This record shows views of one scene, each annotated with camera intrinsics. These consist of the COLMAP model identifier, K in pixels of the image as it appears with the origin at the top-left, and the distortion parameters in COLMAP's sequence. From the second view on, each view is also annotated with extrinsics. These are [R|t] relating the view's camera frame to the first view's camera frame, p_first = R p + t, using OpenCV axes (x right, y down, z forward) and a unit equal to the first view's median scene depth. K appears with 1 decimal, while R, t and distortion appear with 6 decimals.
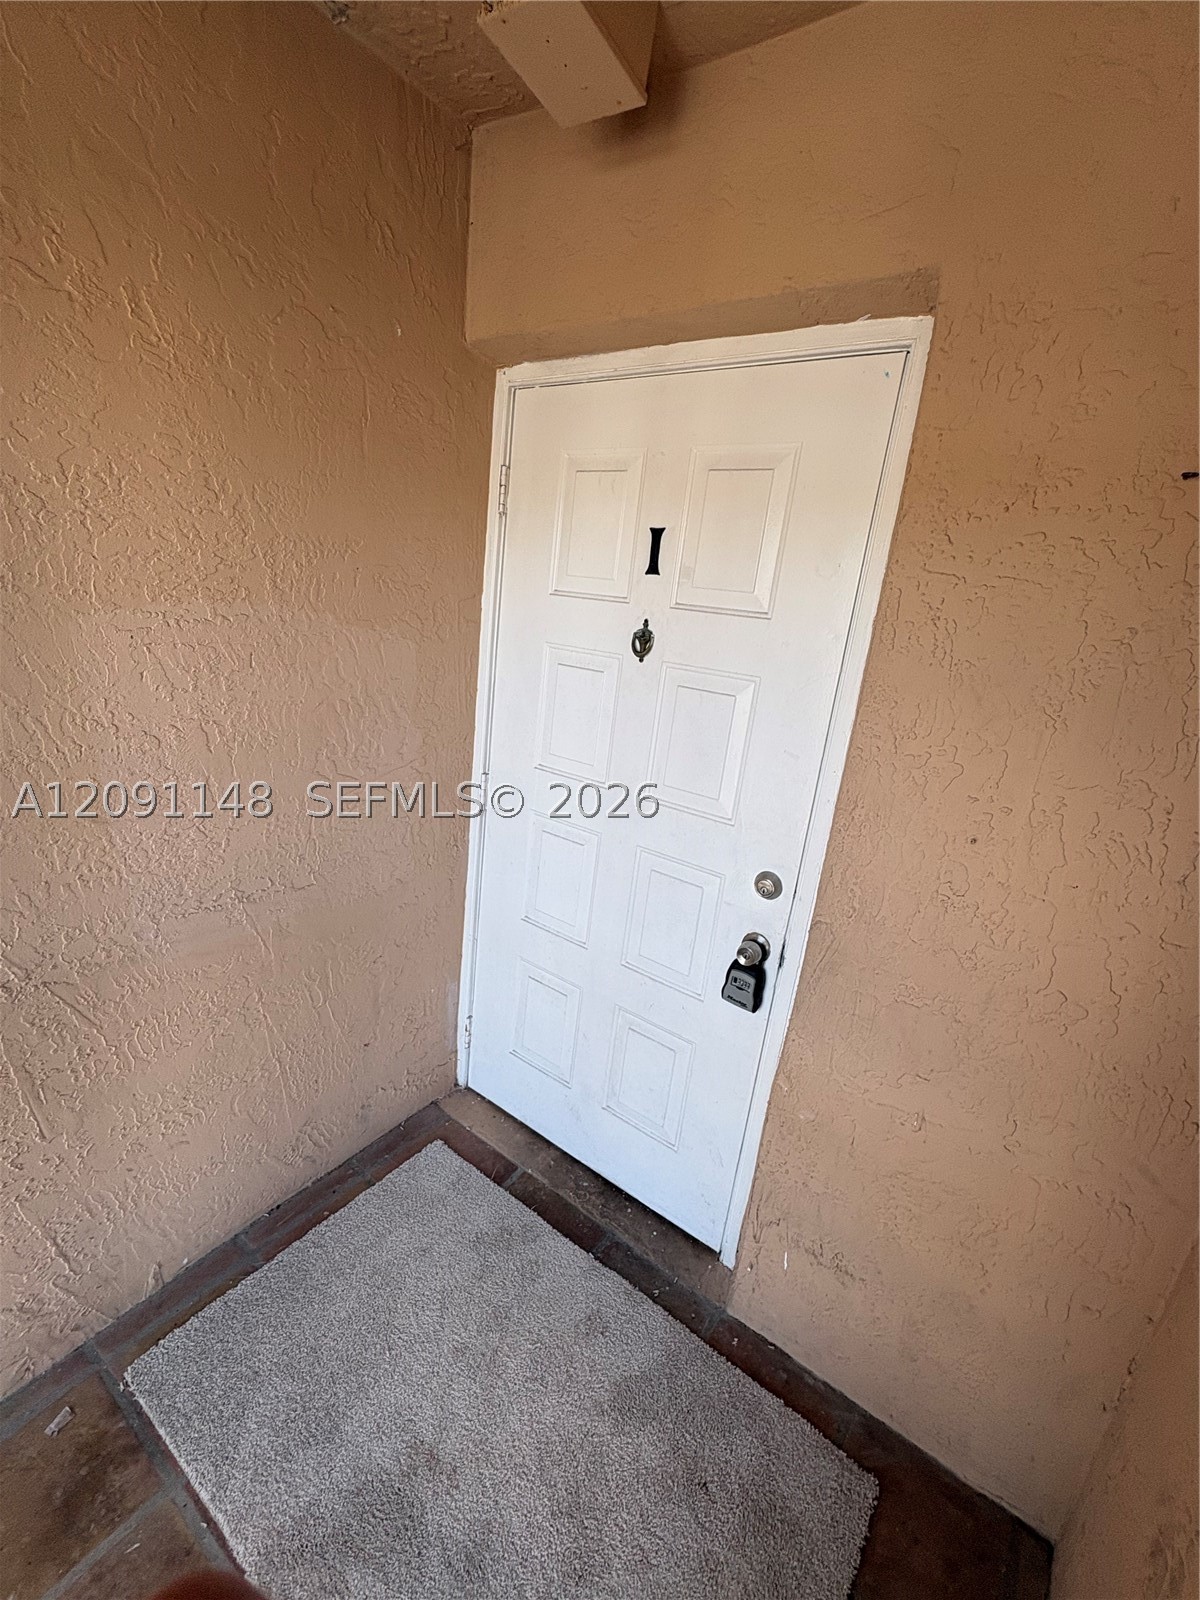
lens RADIAL K [[685.1, 0, 599.4], [0, 685.1, 800.5], [0, 0, 1]] dist [0.003081, 0.000029]
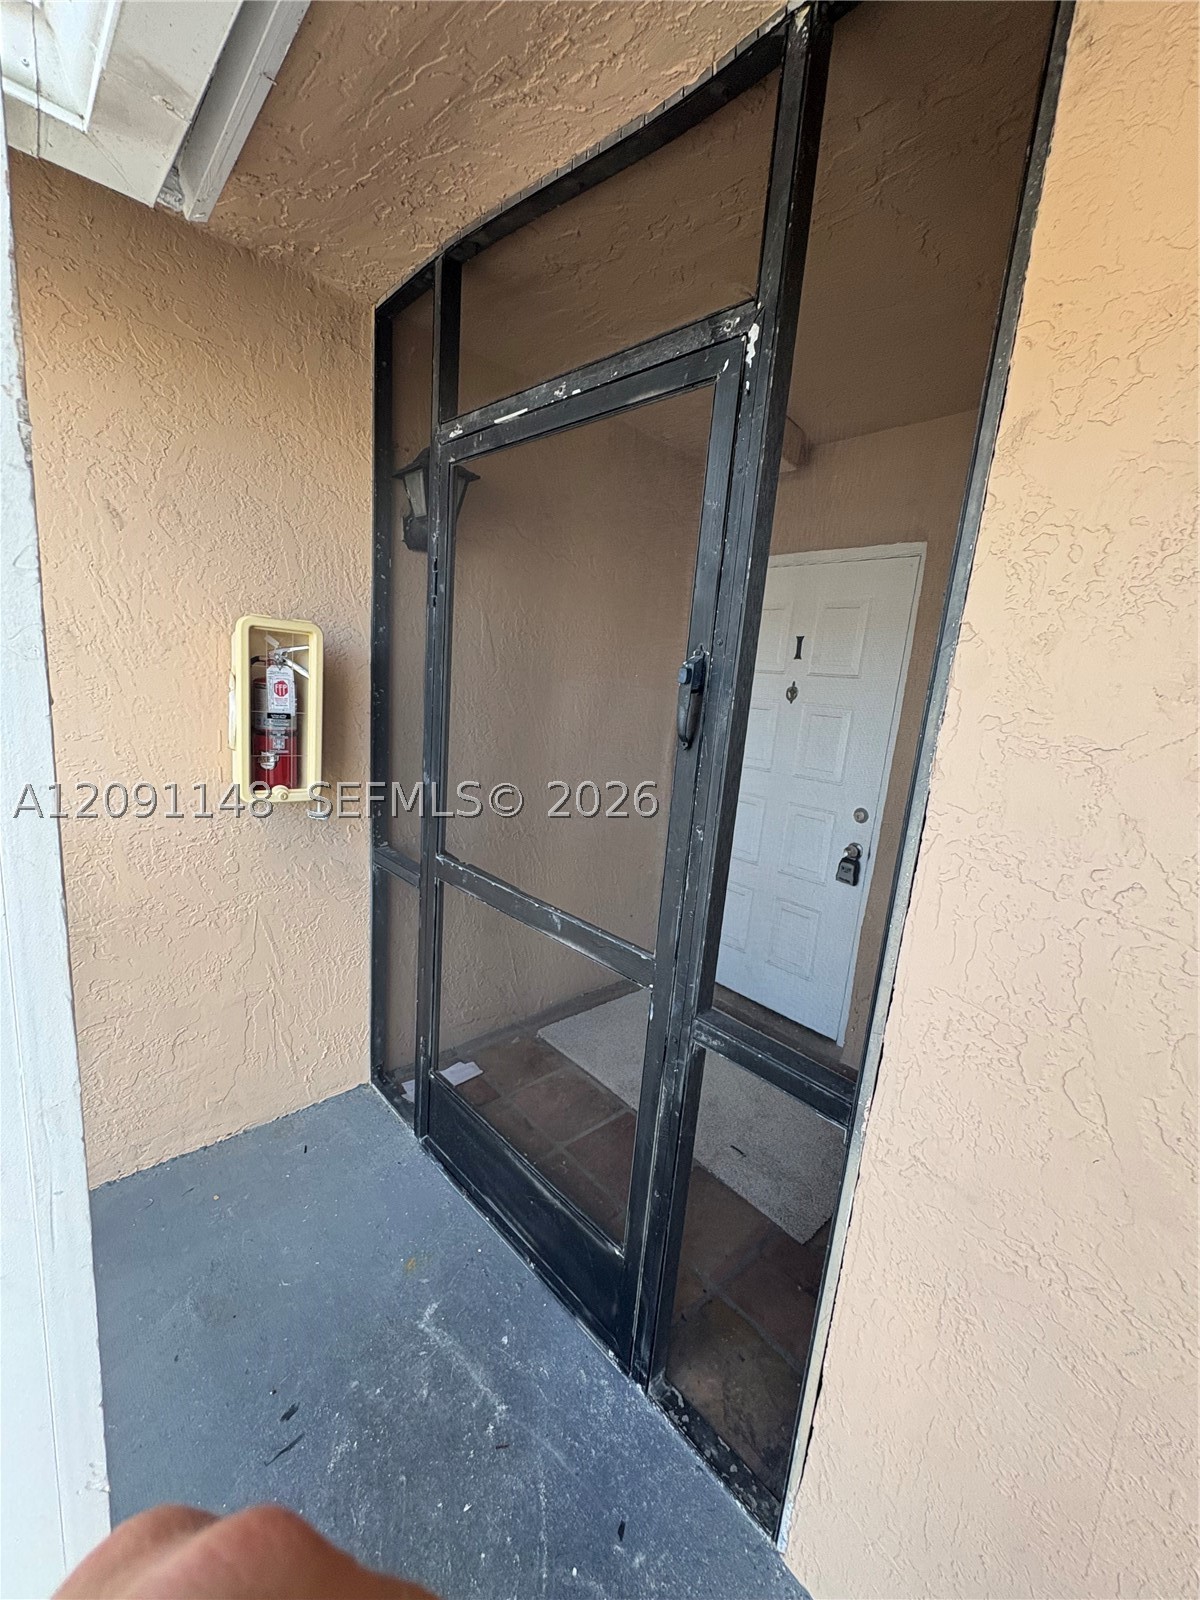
lens RADIAL K [[636.1, 0, 597.2], [0, 636.1, 800.7], [0, 0, 1]] dist [0.001546, 0.000421]
pose [[0.977442, 0.013697, -0.210761, -0.093674], [-0.037806, 0.993124, -0.110790, 0.295978], [0.207794, 0.116259, 0.971239, -0.841422]]
